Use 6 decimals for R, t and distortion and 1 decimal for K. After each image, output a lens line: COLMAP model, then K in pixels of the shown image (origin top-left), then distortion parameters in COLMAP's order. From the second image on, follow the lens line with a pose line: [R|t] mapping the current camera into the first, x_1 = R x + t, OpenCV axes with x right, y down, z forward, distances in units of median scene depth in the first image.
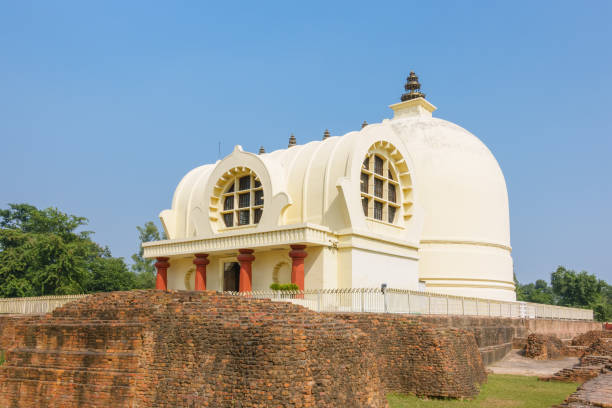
lens RADIAL K [[547.4, 0, 308.0], [0, 547.4, 246.8], [0, 0, 1]] dist [0.011872, 0.001031]
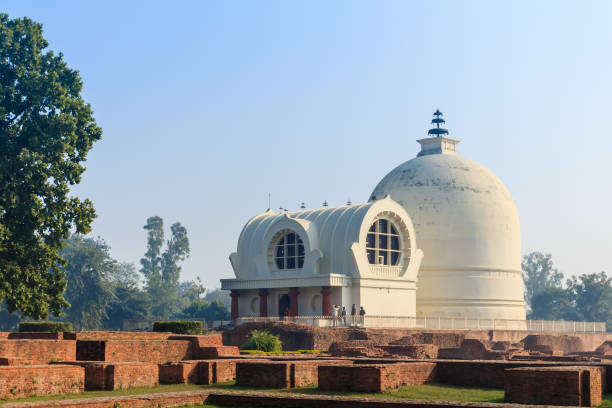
lens RADIAL K [[1054.1, 0, 307.1], [0, 1054.1, 231.0], [0, 0, 1]] dist [0.008730, -0.051100]
pose [[0.996195, -0.015611, -0.085737, 0.165595], [0.018140, 0.999421, 0.028799, -0.217496], [0.085238, -0.030245, 0.995901, -1.776808]]
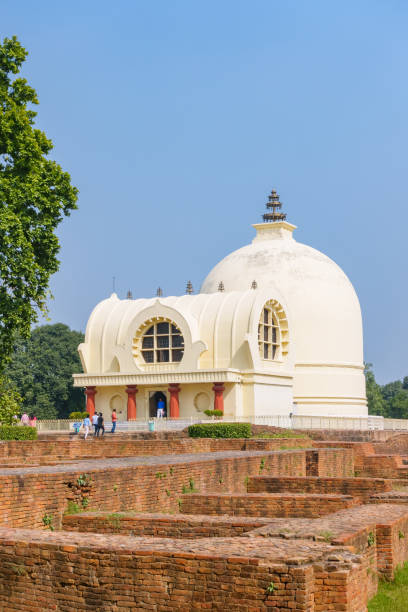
lens RADIAL K [[1054.1, 0, 204.6], [0, 1054.1, 330.8], [0, 0, 1]] dist [0.008730, -0.051100]
pose [[0.981463, 0.000644, 0.191650, -0.492365], [-0.006766, 0.999487, 0.031291, -0.188788], [-0.191531, -0.032008, 0.980964, -1.430877]]
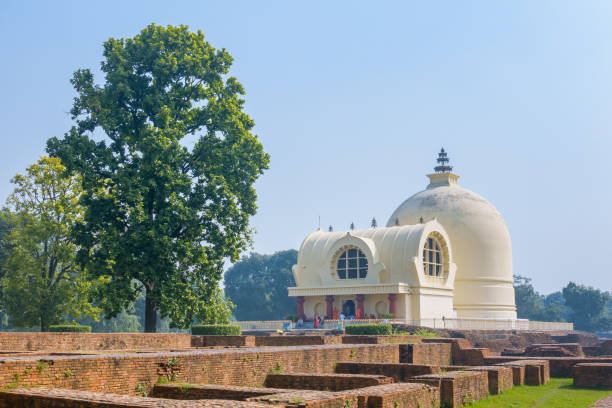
lens RADIAL K [[794.2, 0, 303.3], [0, 794.2, 234.2], [0, 0, 1]] dist [-0.003968, 0.000907]
pose [[0.998988, -0.005654, 0.044629, -0.383499], [0.005365, 0.999964, 0.006594, -0.195002], [-0.044664, -0.006348, 0.998982, -1.493671]]
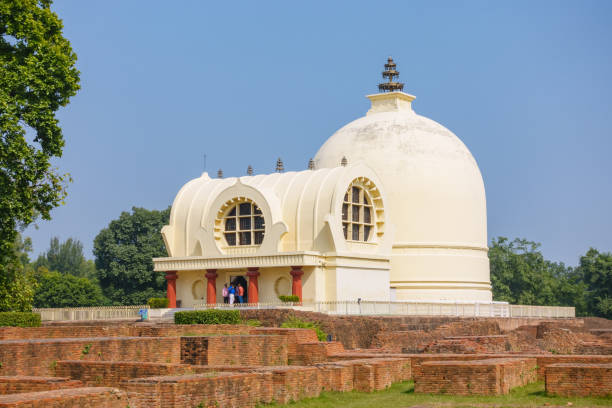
lens RADIAL K [[1169.2, 0, 319.7], [0, 1169.2, 184.0], [0, 0, 1]] dist [0.016903, -0.047973]
pose [[0.995312, -0.007241, 0.096442, -0.200832], [0.006166, 0.999916, 0.011440, -0.200542], [-0.096516, -0.010791, 0.995273, -1.576179]]
